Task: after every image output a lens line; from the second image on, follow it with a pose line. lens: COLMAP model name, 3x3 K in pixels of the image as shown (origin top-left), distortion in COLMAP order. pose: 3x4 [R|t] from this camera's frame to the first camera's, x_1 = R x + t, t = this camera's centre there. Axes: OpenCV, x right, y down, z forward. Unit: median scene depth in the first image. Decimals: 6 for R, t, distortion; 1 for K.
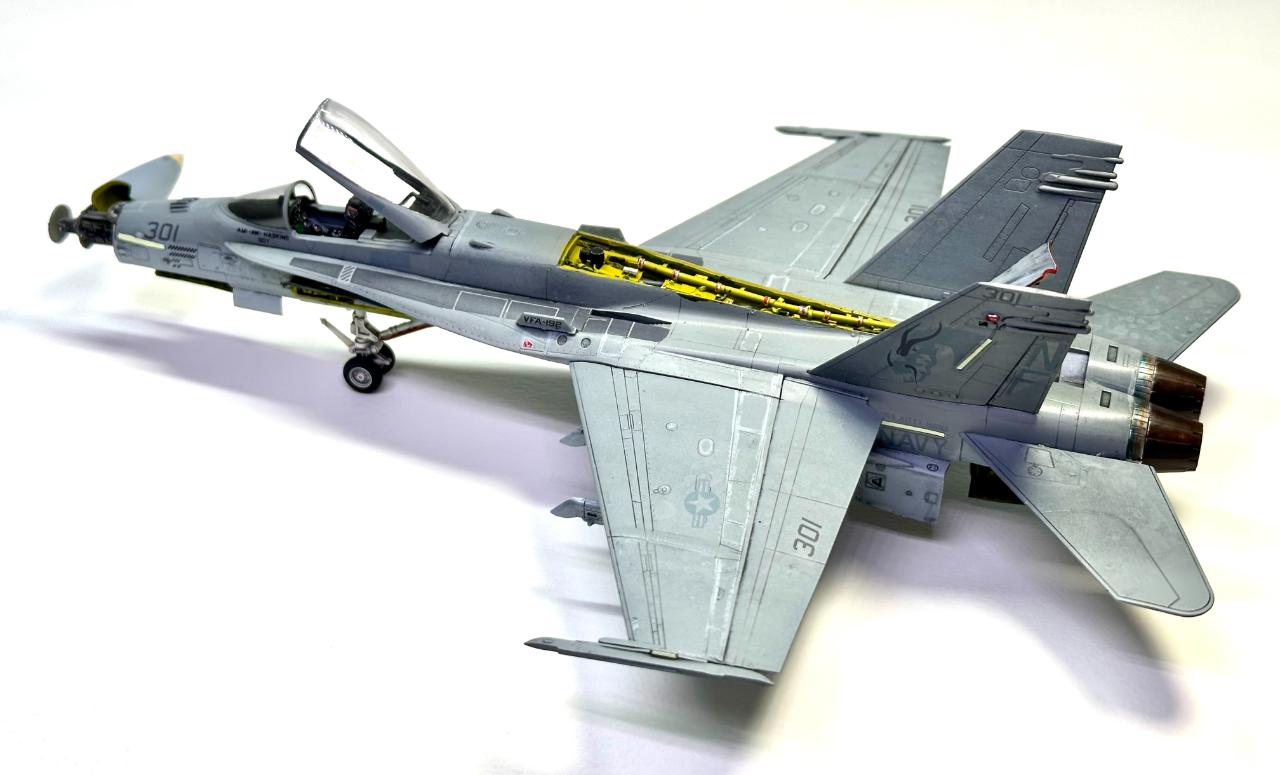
lens RADIAL K [[1807.4, 0, 644.5], [0, 1807.4, 288.3], [0, 0, 1]] dist [0.135134, 0.005246]
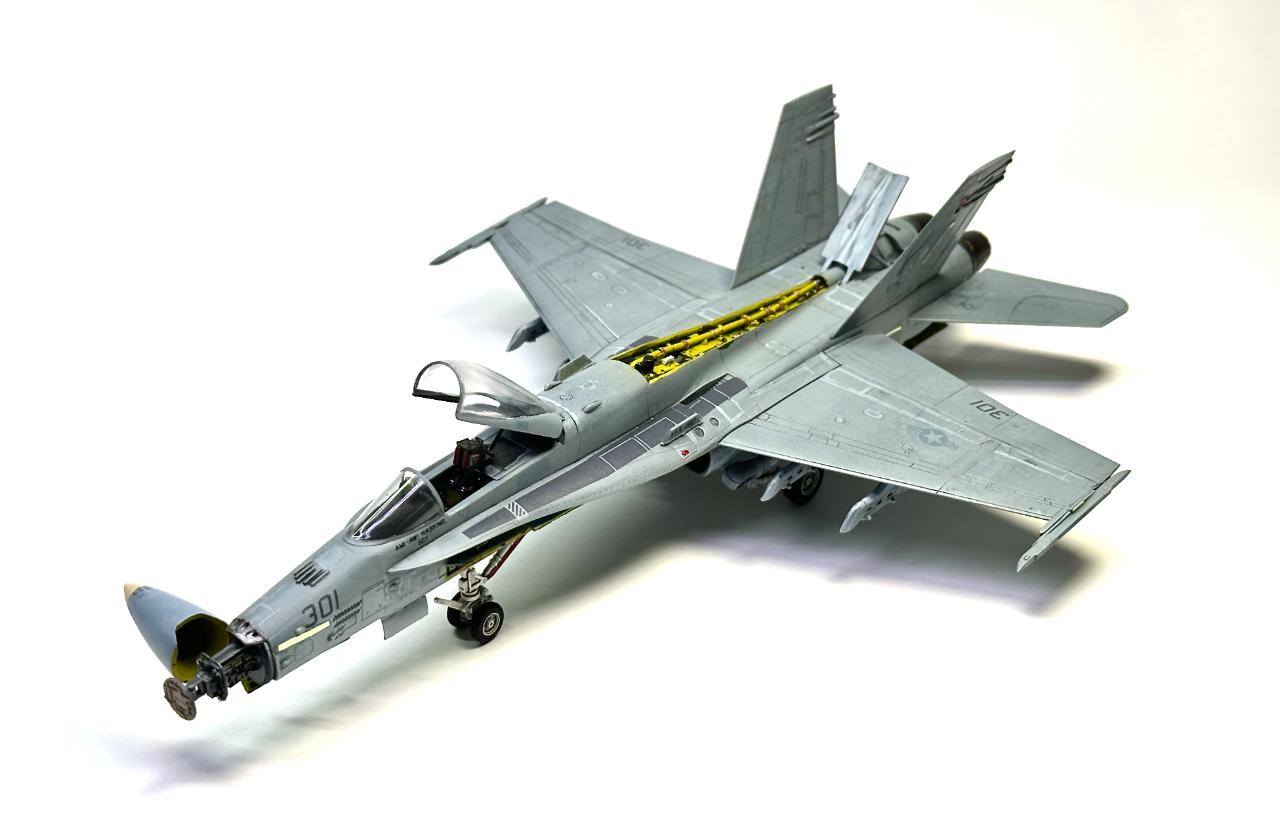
lens RADIAL K [[1897.2, 0, 619.9], [0, 1897.2, 409.8], [0, 0, 1]] dist [0.144186, 0.010794]
pose [[0.438755, -0.490133, 0.753169, -0.889841], [0.499776, 0.829661, 0.248769, -0.281447], [-0.746805, 0.267267, 0.608975, 0.319244]]
